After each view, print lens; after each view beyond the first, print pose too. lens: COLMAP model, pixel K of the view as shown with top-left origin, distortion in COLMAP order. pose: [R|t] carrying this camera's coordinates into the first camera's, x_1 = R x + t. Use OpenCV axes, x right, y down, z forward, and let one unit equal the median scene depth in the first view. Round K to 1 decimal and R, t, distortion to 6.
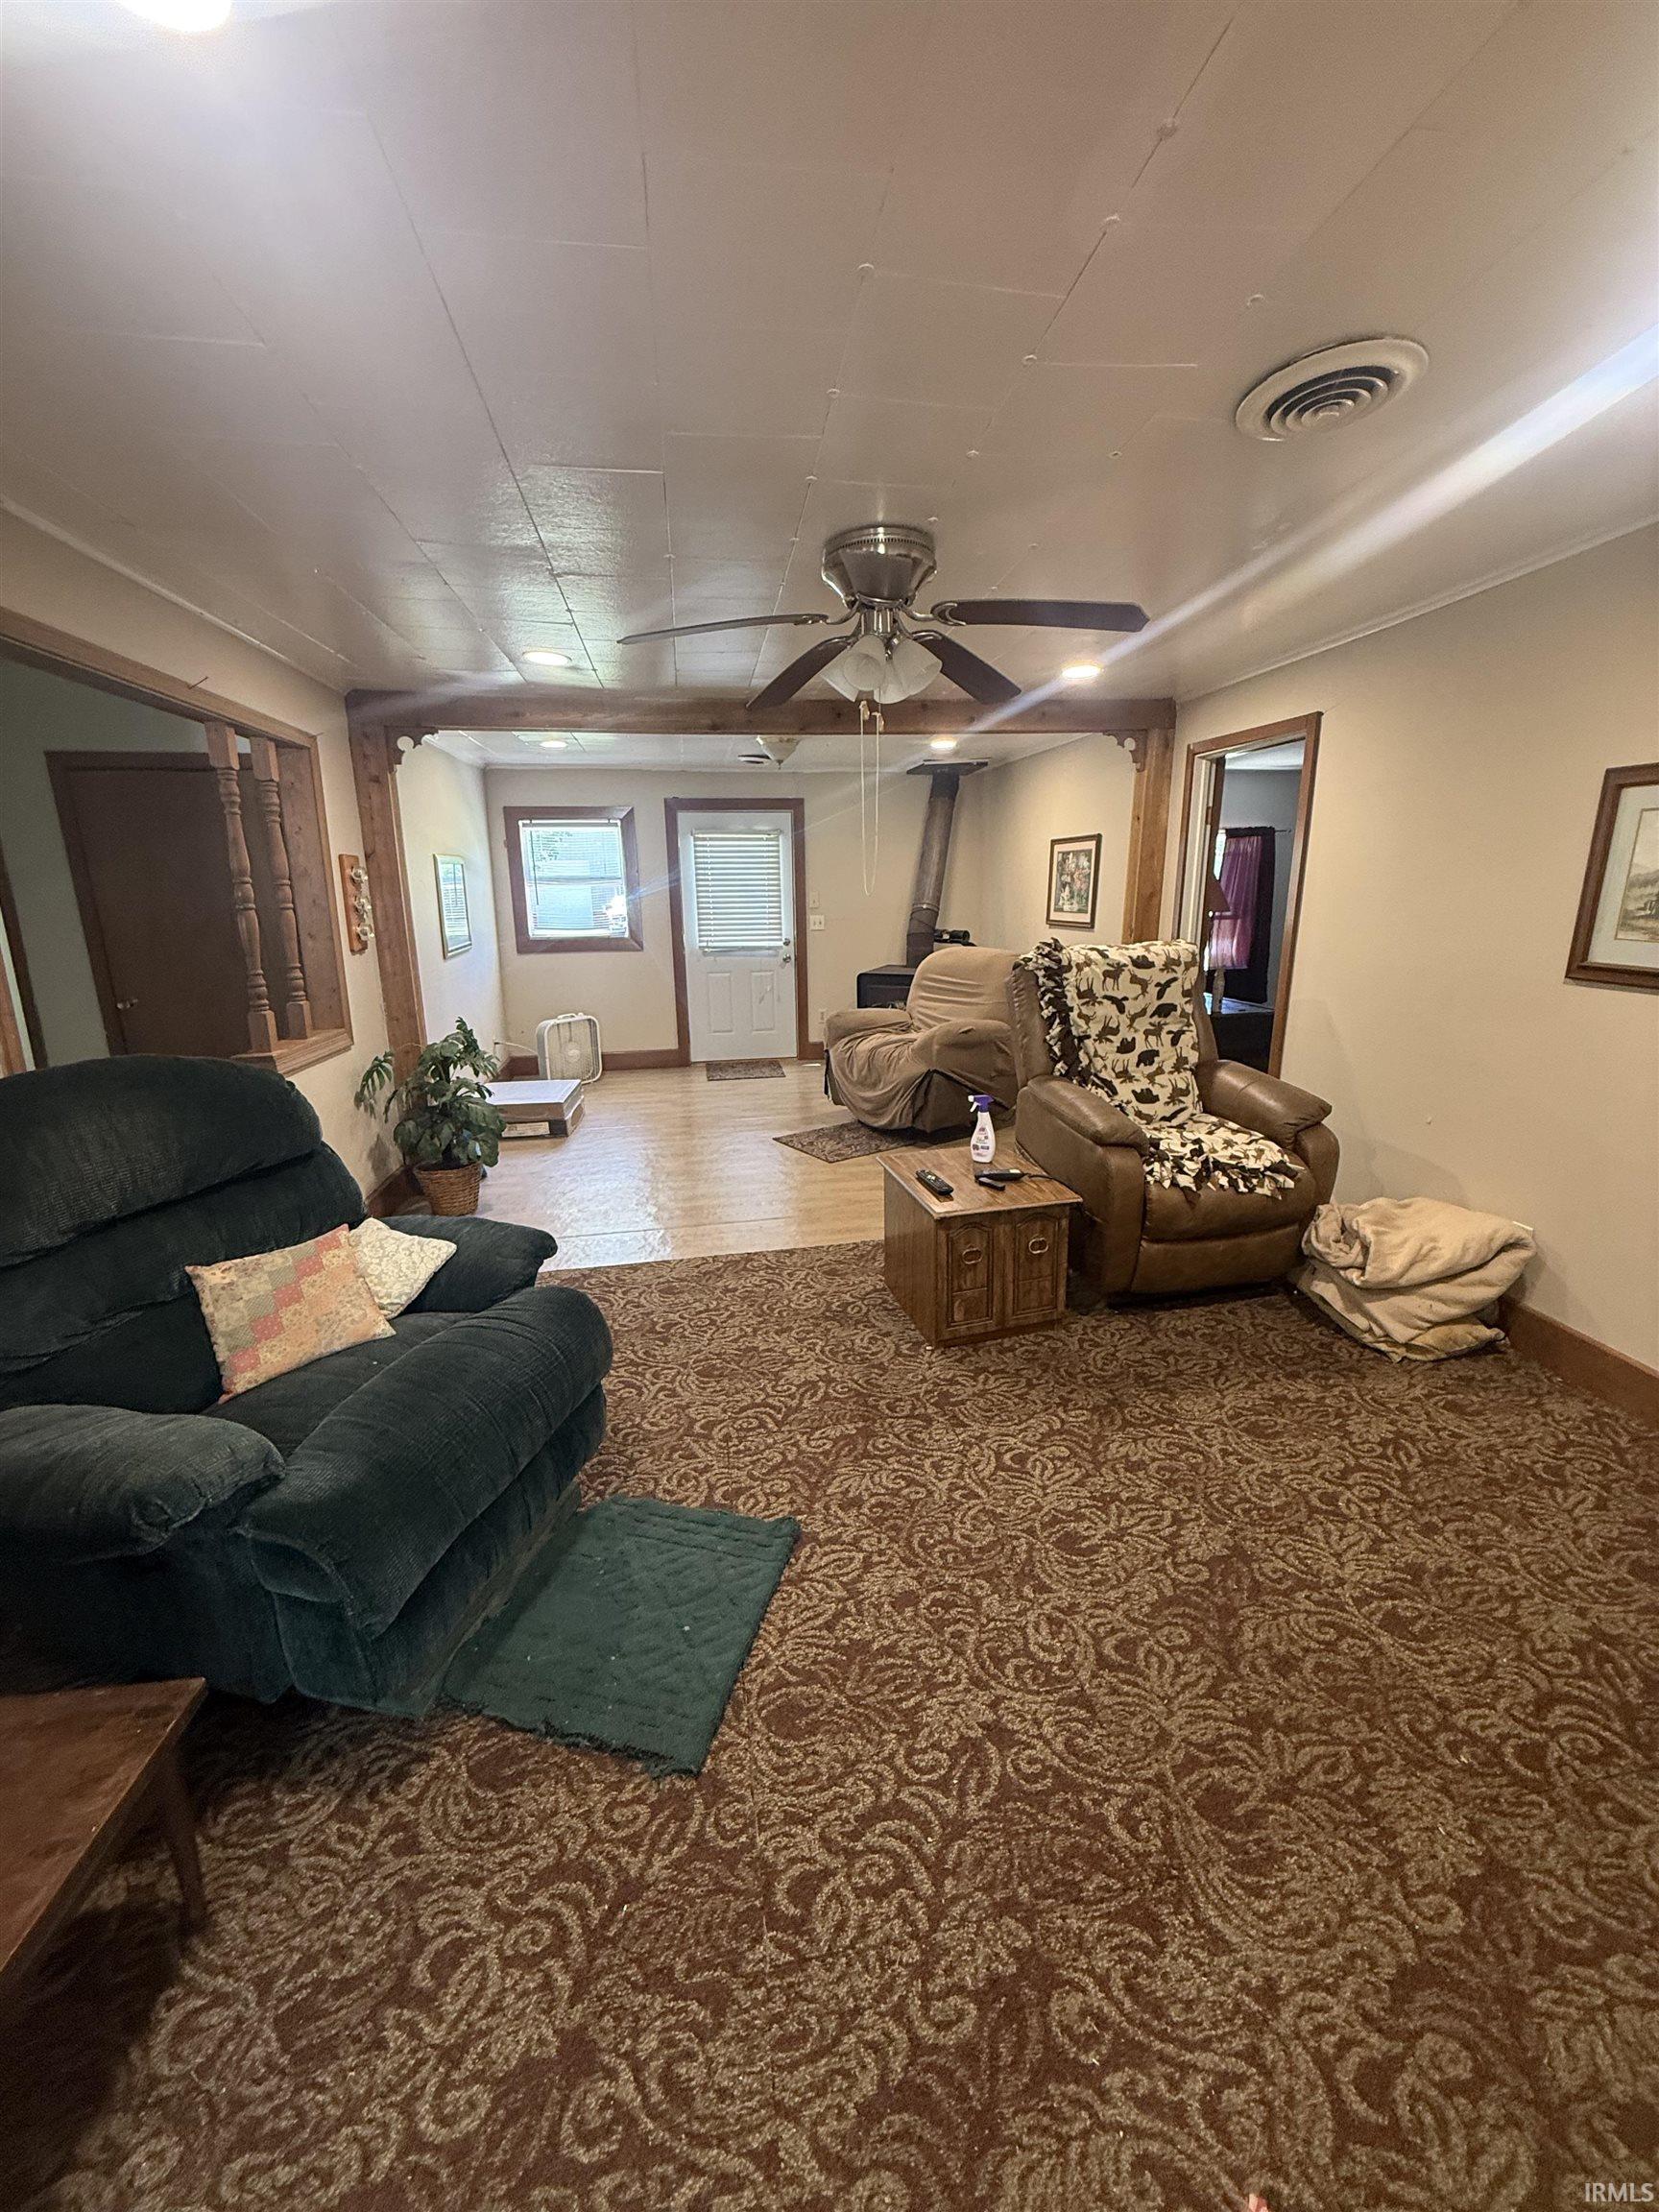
lens RADIAL K [[878.7, 0, 826.3], [0, 878.7, 1103.0], [0, 0, 1]] dist [0.000341, 0.000711]
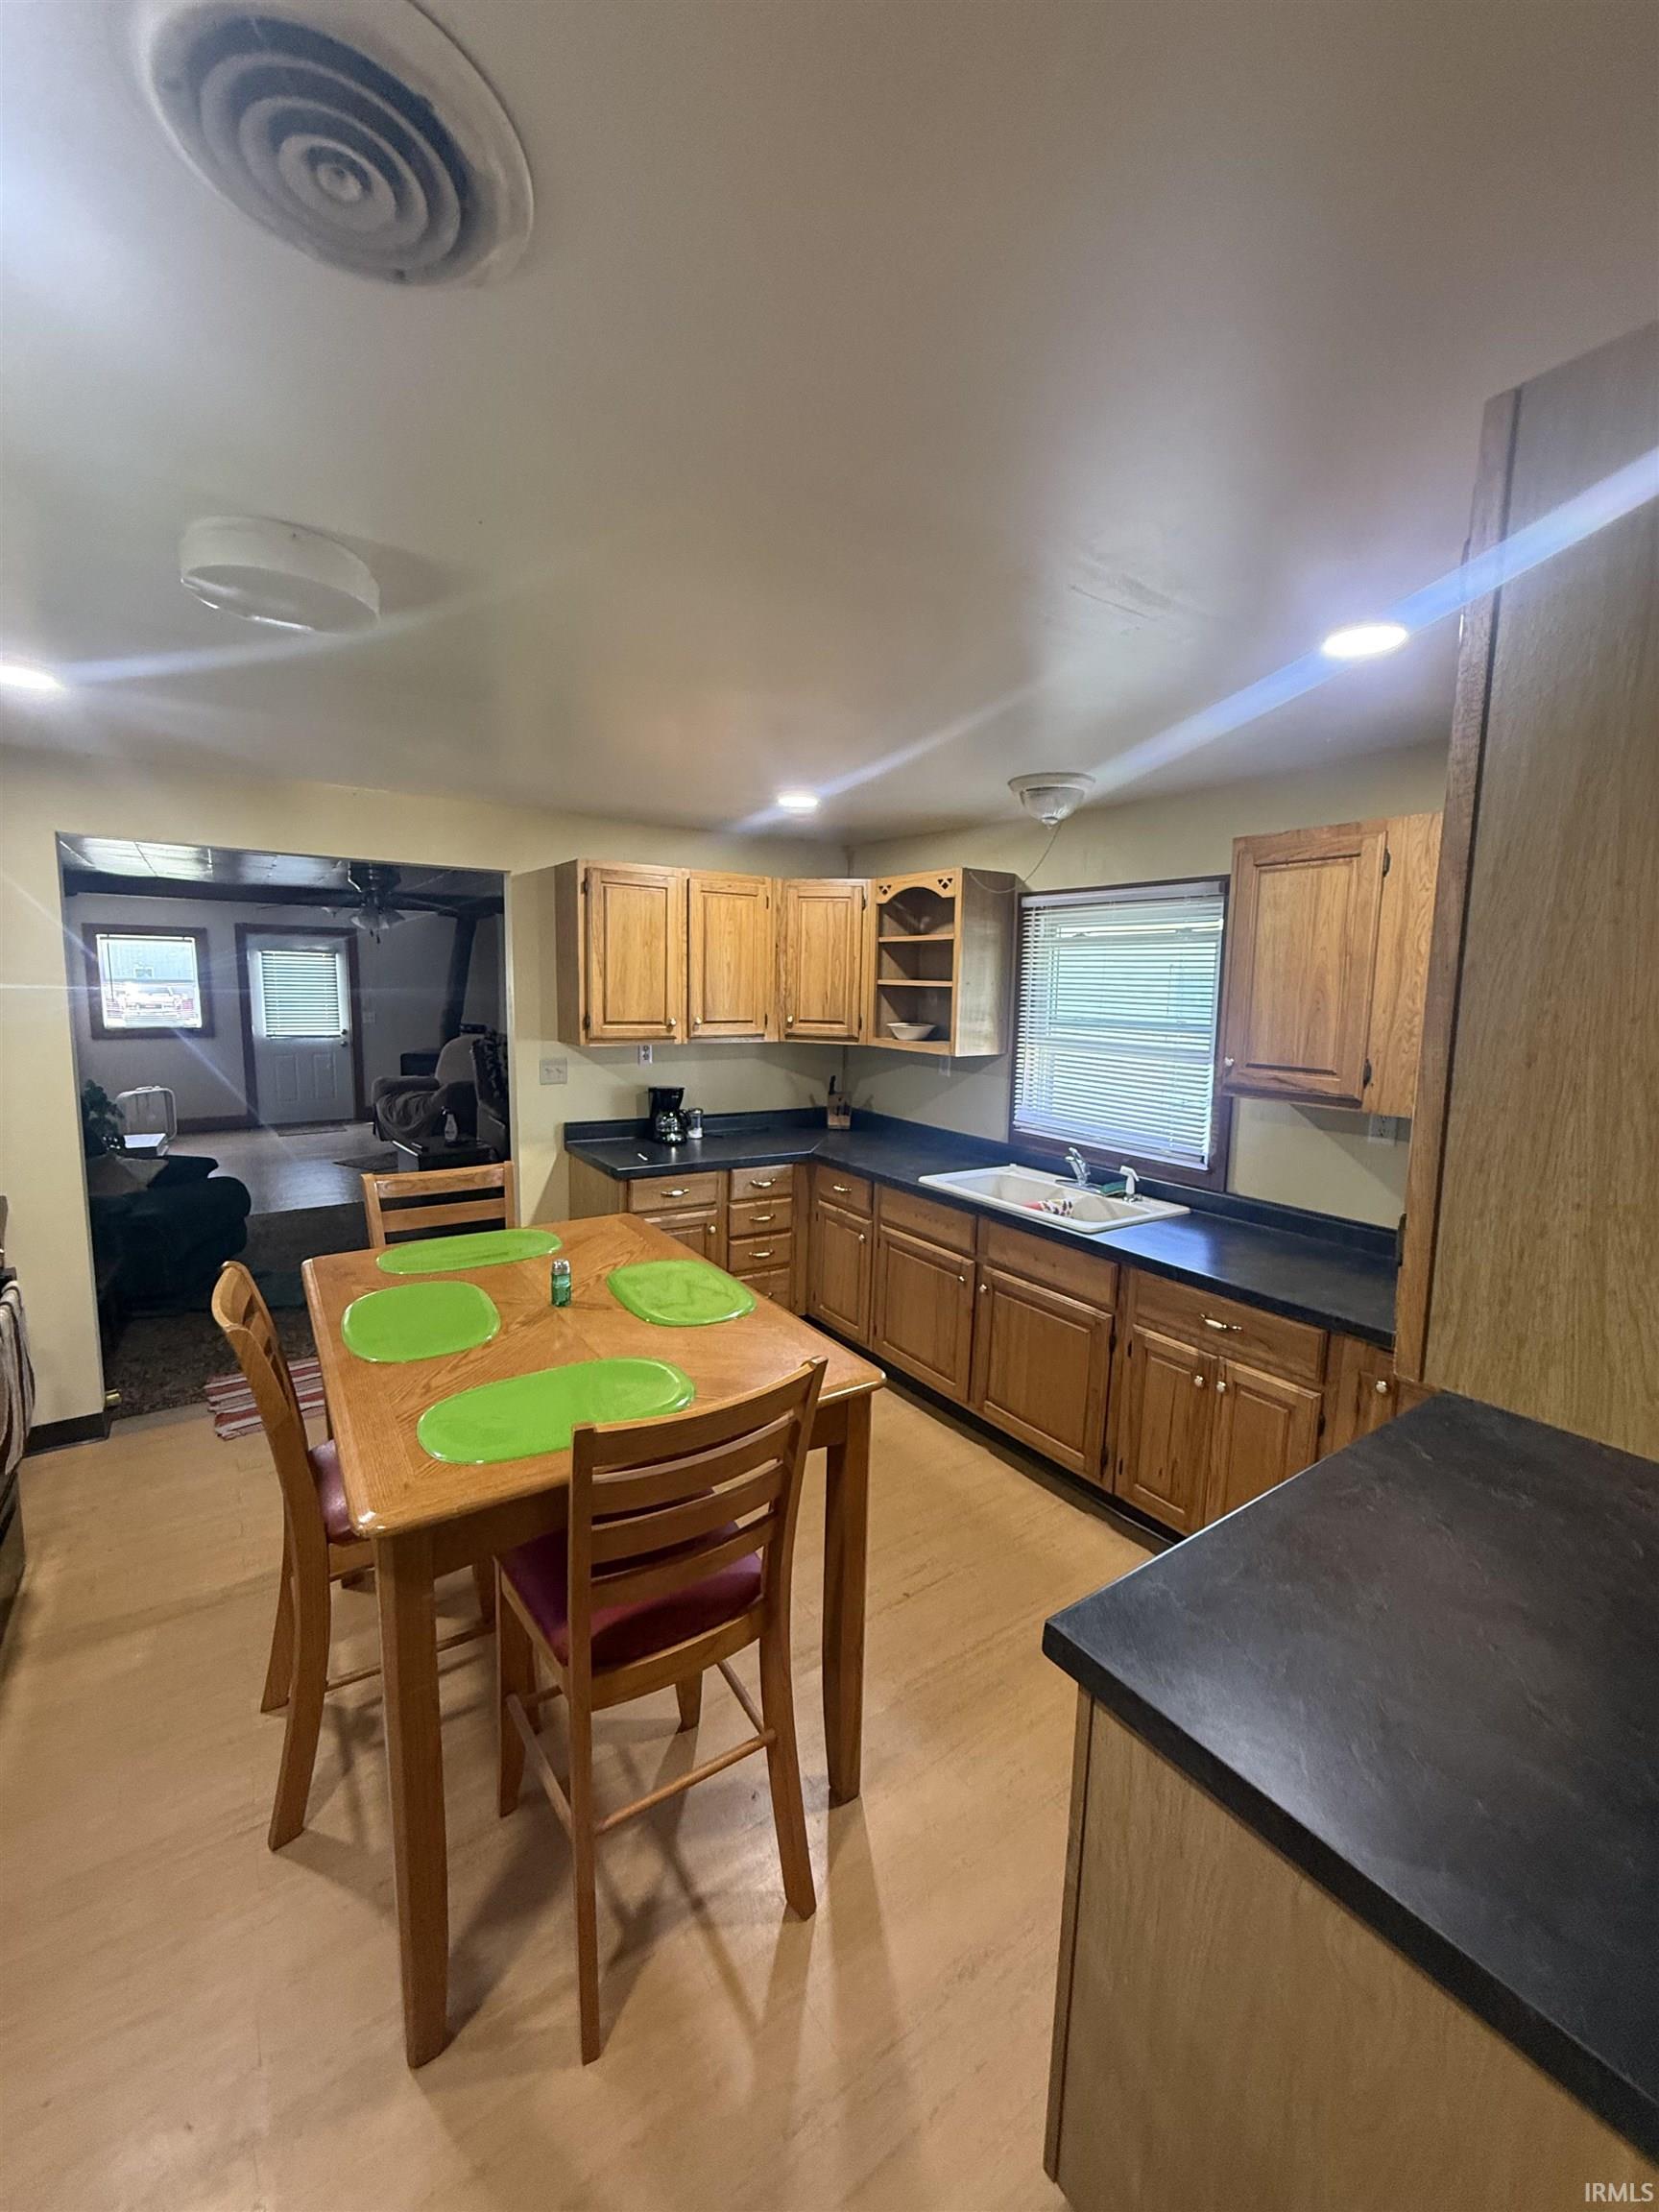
lens RADIAL K [[878.7, 0, 831.6], [0, 878.7, 1108.8], [0, 0, 1]] dist [0.000341, 0.000711]
pose [[0.900397, -0.029221, 0.434088, 0.041124], [0.072706, 0.993817, -0.083910, 0.104708], [-0.428952, 0.107113, 0.896954, -0.534968]]
